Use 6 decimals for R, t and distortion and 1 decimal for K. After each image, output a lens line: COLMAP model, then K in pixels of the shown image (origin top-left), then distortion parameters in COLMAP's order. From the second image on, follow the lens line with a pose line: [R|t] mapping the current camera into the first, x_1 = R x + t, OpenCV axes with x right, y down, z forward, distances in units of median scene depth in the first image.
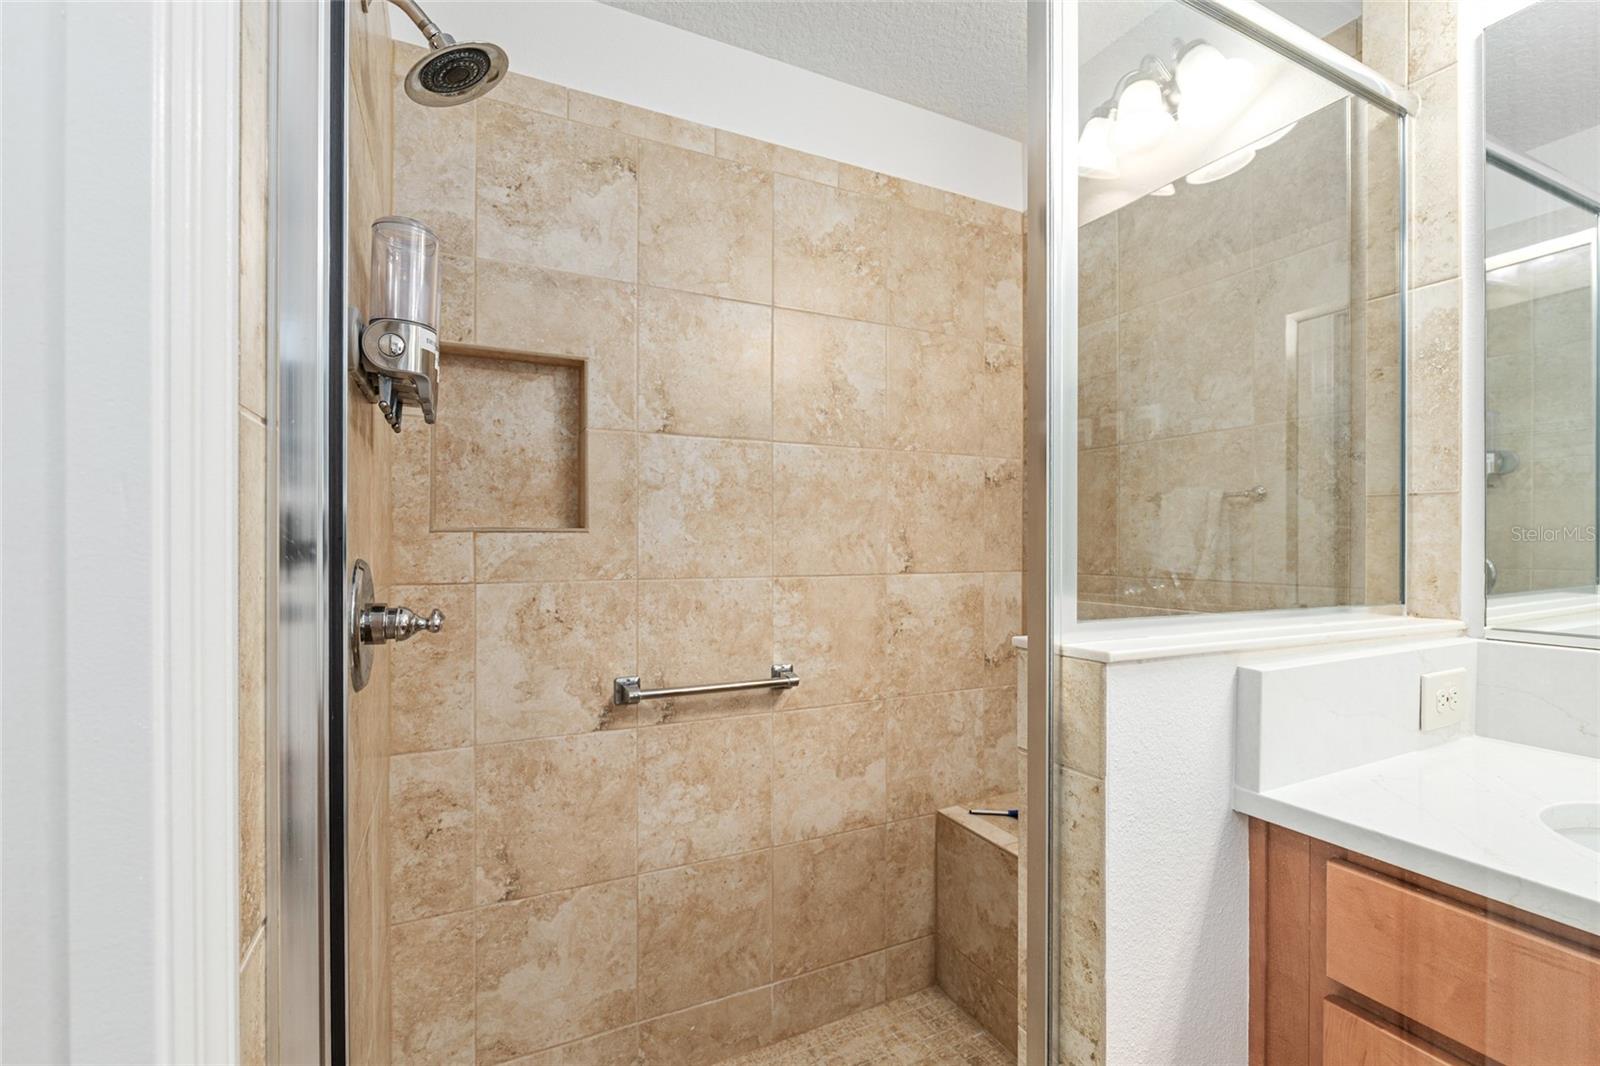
lens RADIAL K [[700.1, 0, 793.8], [0, 700.1, 539.9], [0, 0, 1]] dist [-0.002271, -0.000378]
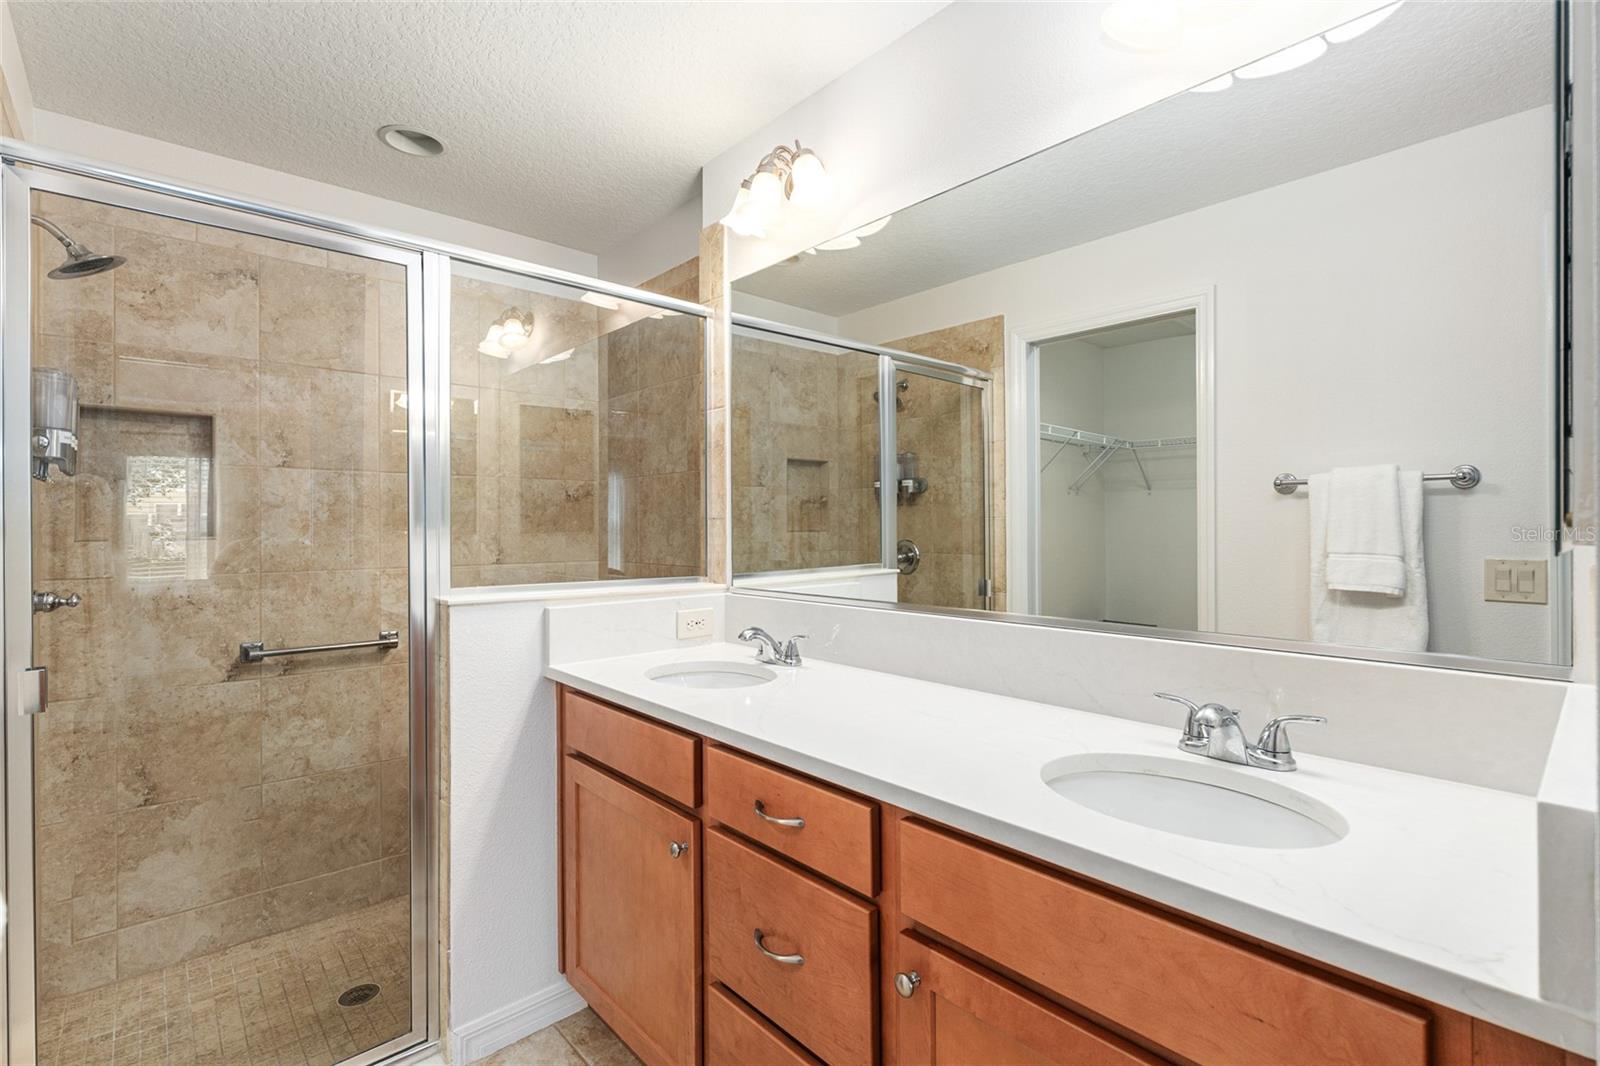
lens RADIAL K [[726.8, 0, 790.2], [0, 726.8, 526.2], [0, 0, 1]] dist [0.001994, -0.000833]
pose [[0.961451, -0.004815, 0.274936, 0.385686], [0.004811, 0.999988, 0.000688, -0.030961], [-0.274936, 0.000662, 0.961462, -0.669958]]
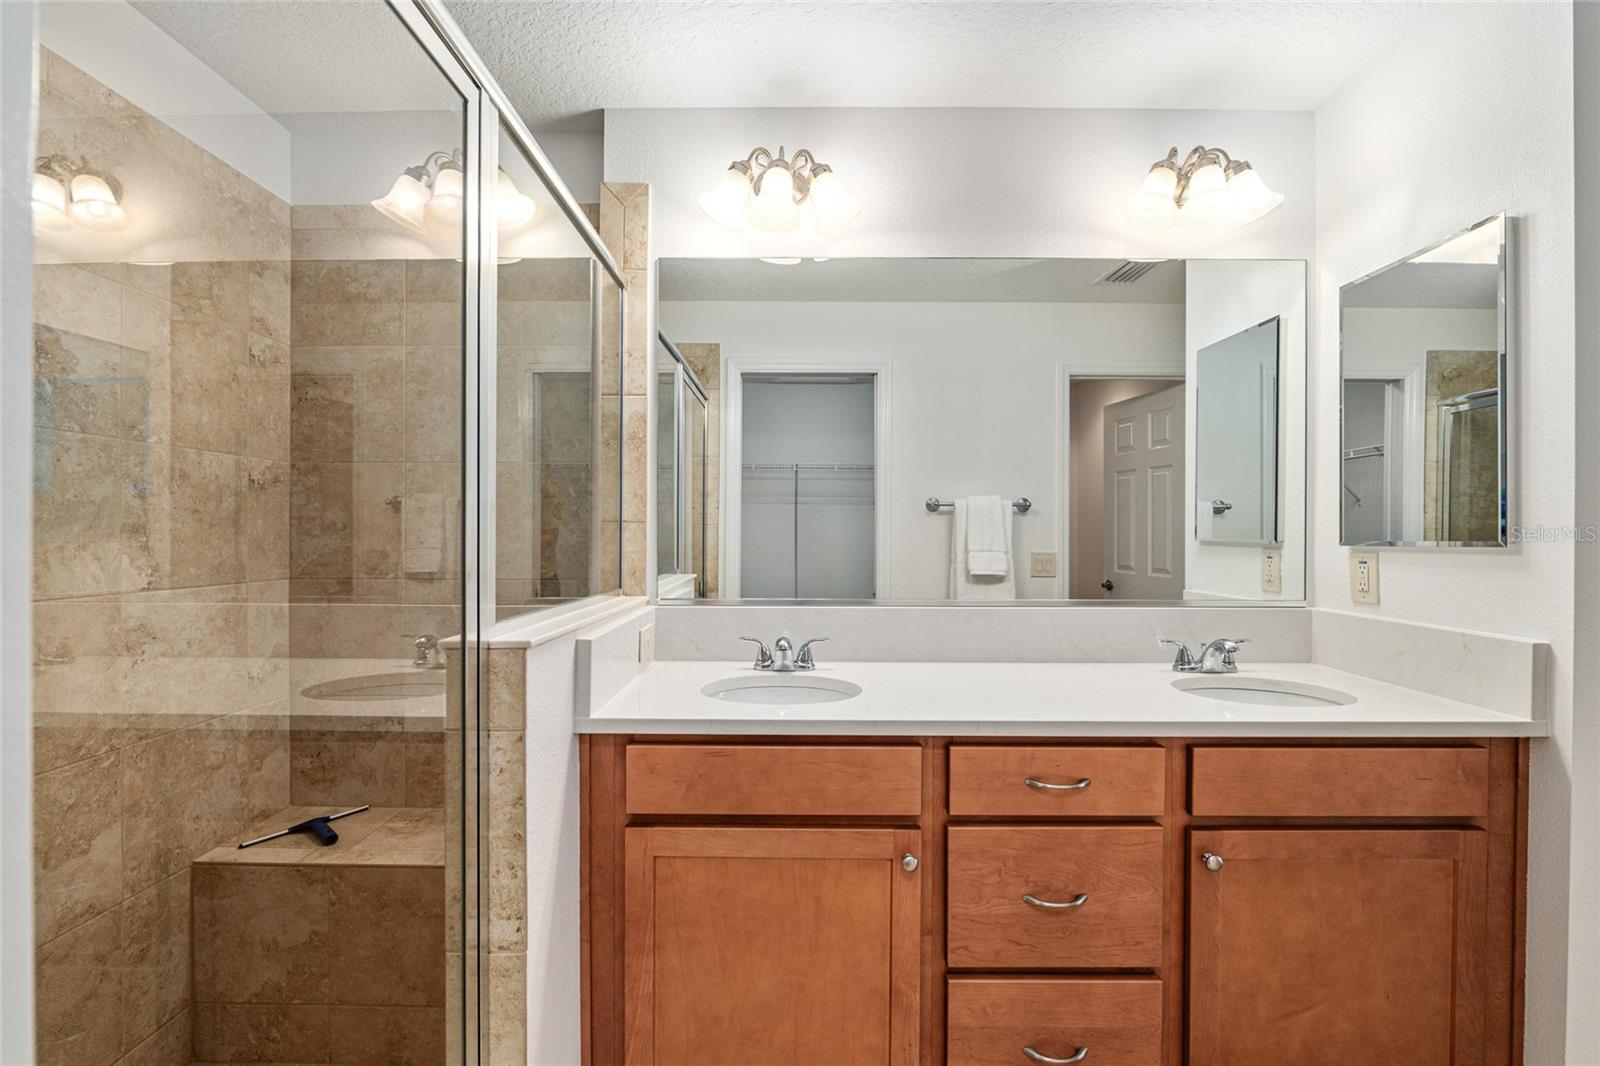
lens RADIAL K [[700.1, 0, 788.9], [0, 700.1, 529.9], [0, 0, 1]] dist [-0.002271, -0.000378]
pose [[0.448873, 0.002456, 0.893592, -0.286503], [-0.004395, 0.999990, -0.000540, -0.032181], [-0.893585, -0.003685, 0.448879, -0.055890]]
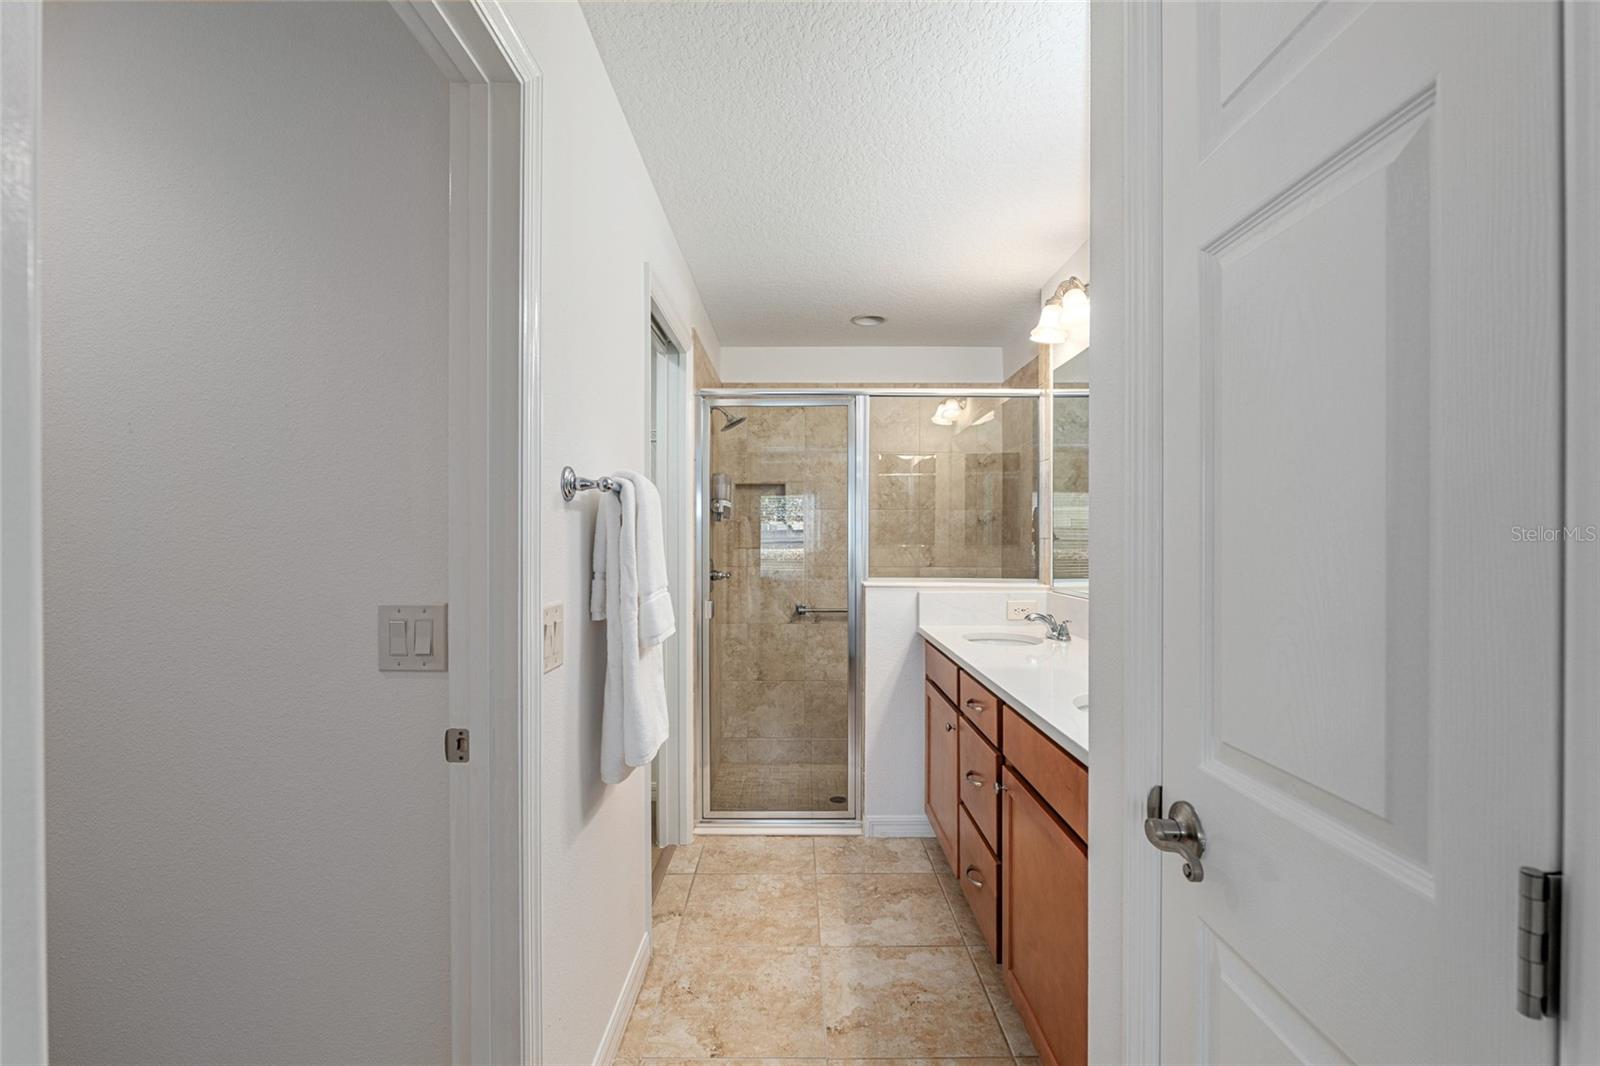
lens RADIAL K [[700.1, 0, 797.2], [0, 700.1, 533.9], [0, 0, 1]] dist [-0.002271, -0.000378]
pose [[0.894688, -0.003536, -0.446678, 0.889177], [0.001221, 0.999984, -0.005470, -0.048575], [0.446690, 0.004348, 0.894678, -1.298244]]
